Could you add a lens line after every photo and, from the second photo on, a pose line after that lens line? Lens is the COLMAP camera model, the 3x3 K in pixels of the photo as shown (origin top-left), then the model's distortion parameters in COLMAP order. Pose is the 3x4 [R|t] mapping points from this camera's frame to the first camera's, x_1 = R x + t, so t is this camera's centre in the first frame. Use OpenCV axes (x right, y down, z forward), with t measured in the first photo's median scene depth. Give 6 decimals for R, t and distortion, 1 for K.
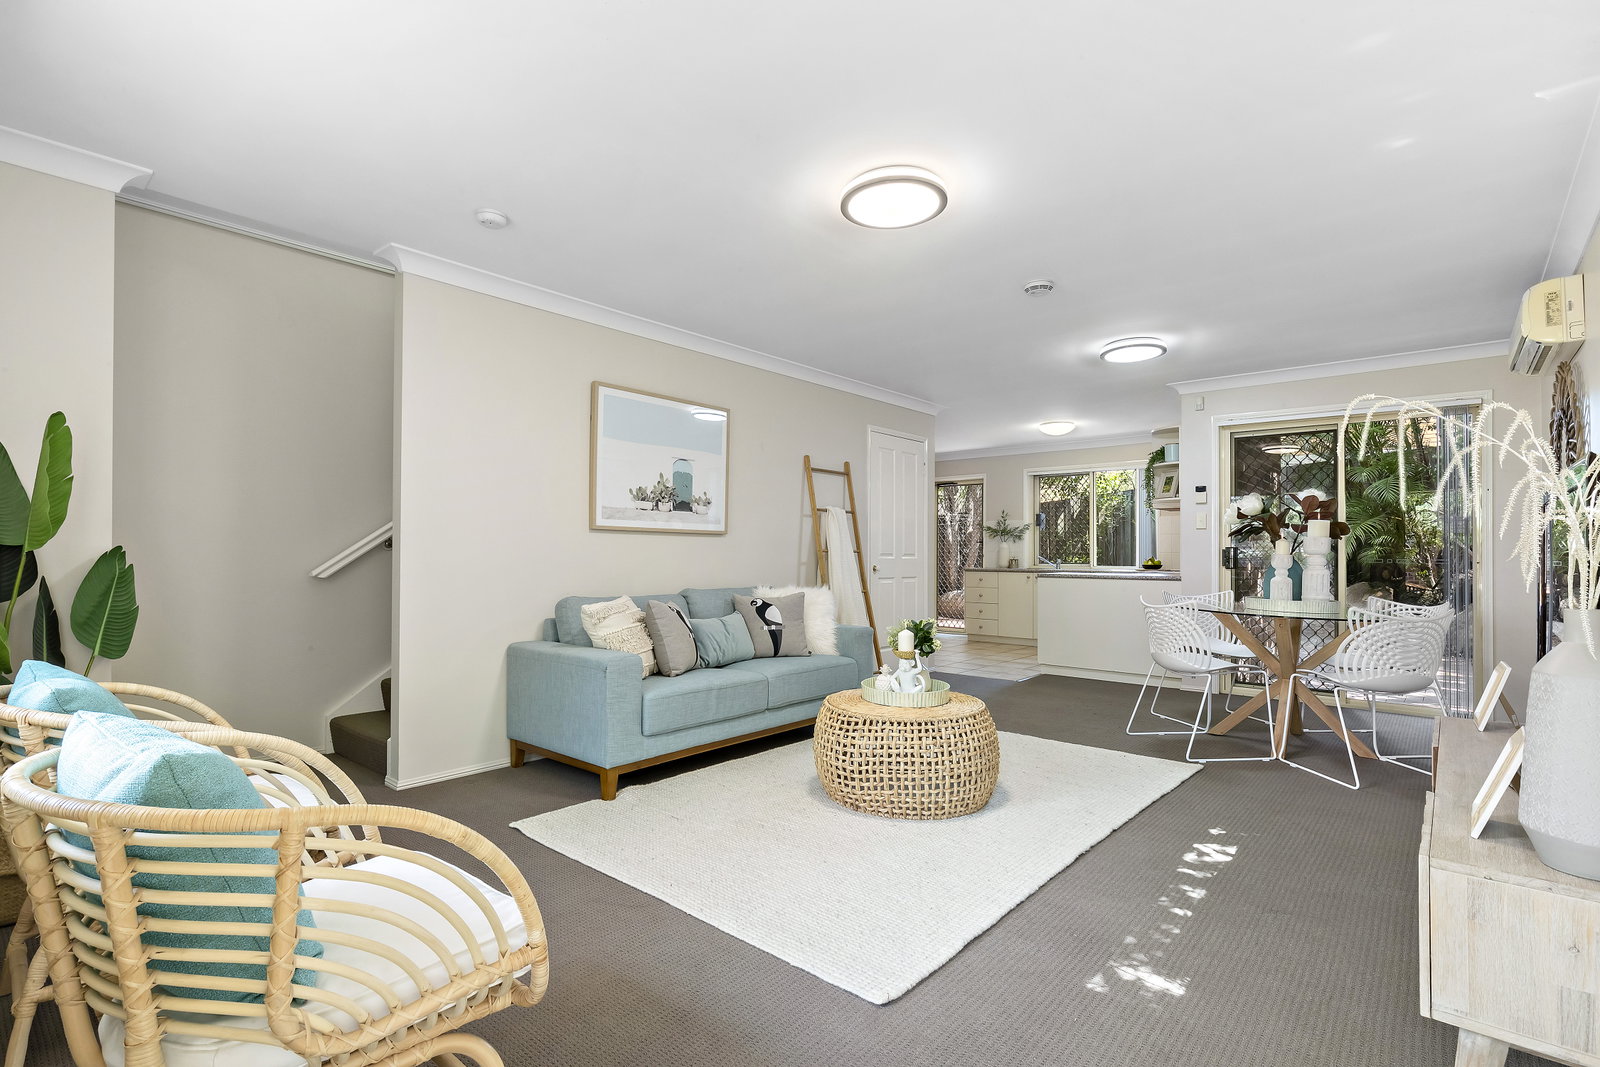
lens RADIAL K [[757.5, 0, 800.0], [0, 757.5, 533.5], [0, 0, 1]] dist [-0.000811, -0.000693]
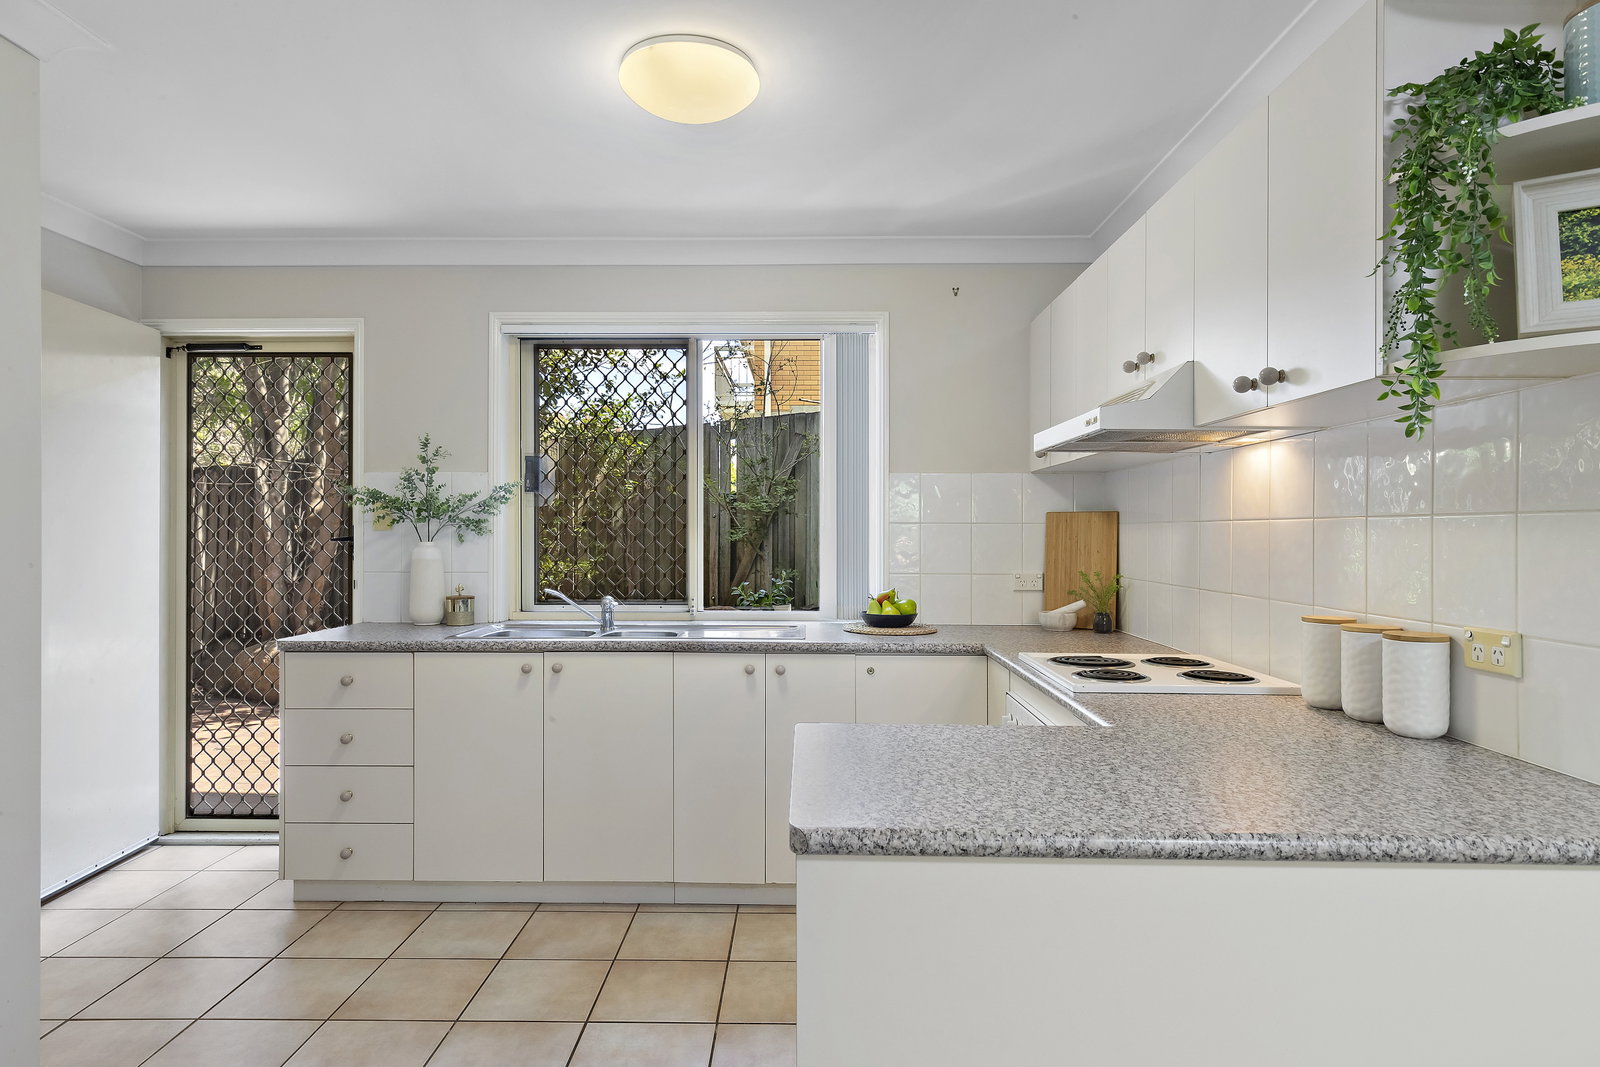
lens RADIAL K [[924.9, 0, 800.0], [0, 924.9, 533.5], [0, 0, 1]] dist [-0.002122, -0.000187]
pose [[0.765770, -0.004787, 0.643096, 0.222764], [-0.015164, 0.999560, 0.025498, -0.005924], [-0.642935, -0.029277, 0.765361, 0.953711]]
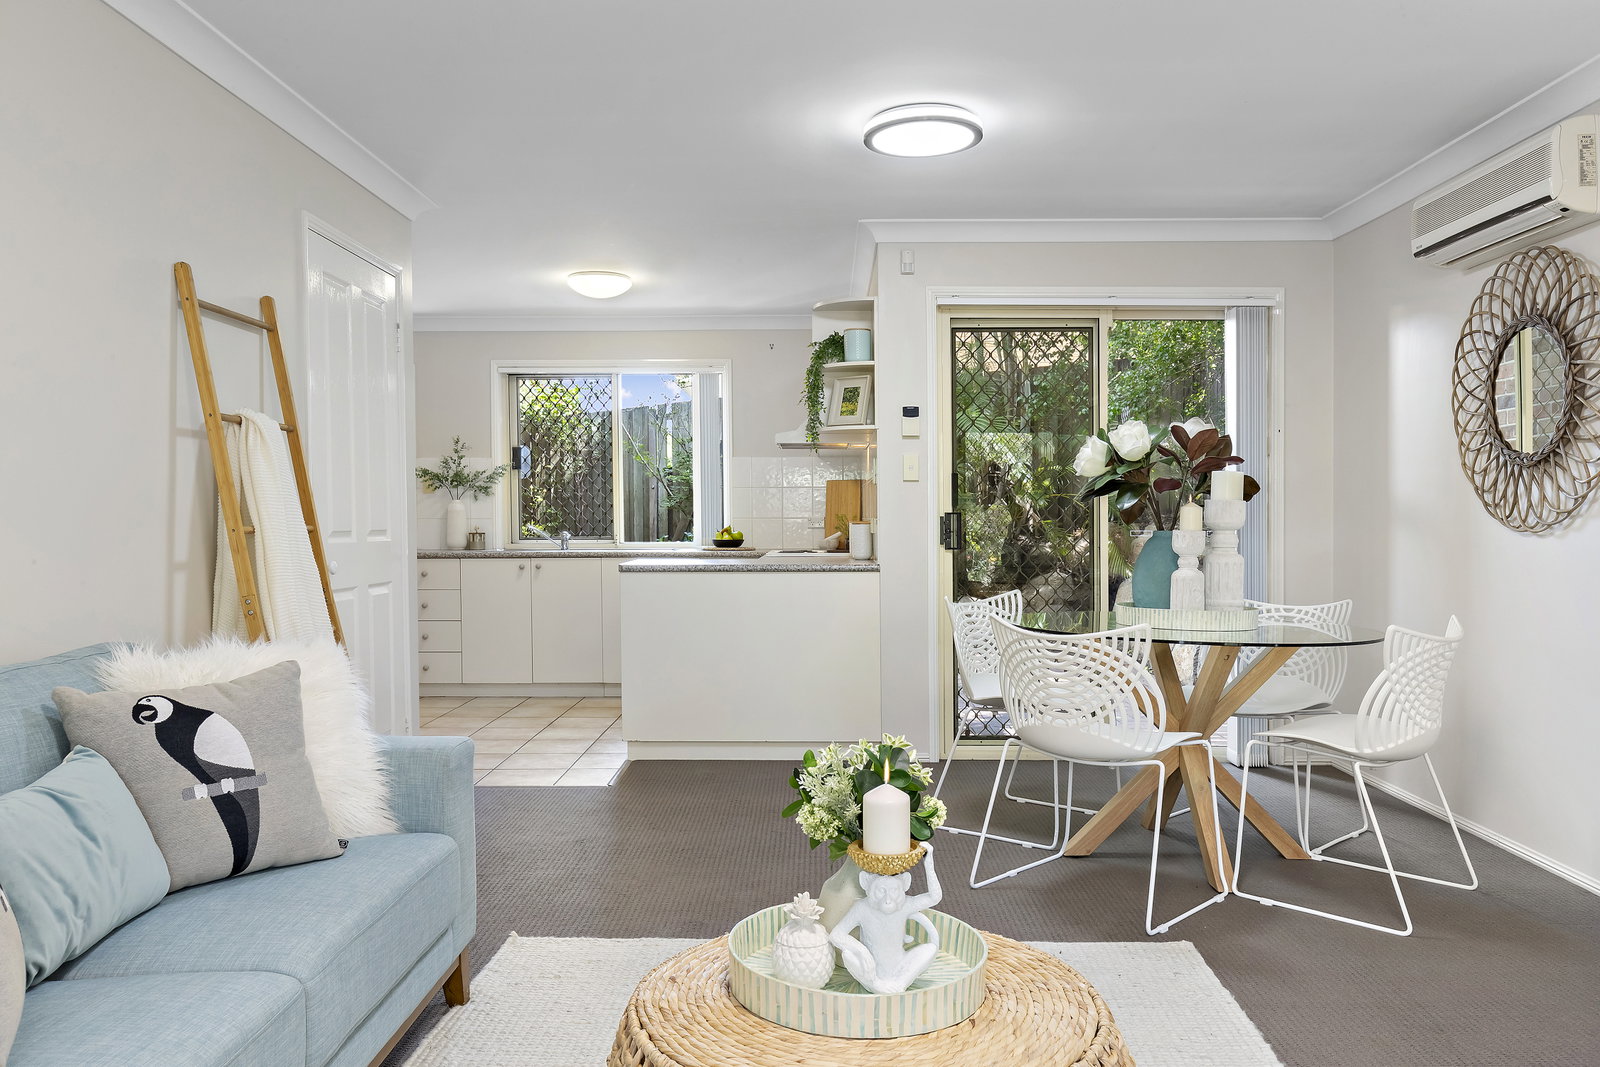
lens RADIAL K [[1203.2, 0, 800.3], [0, 1203.2, 548.7], [0, 0, 1]] dist [-0.008772, -0.002868]
pose [[0.768881, -0.024626, 0.638917, -0.118985], [-0.011842, 0.998538, 0.052737, -0.001844], [-0.639282, -0.048115, 0.767466, 0.336991]]
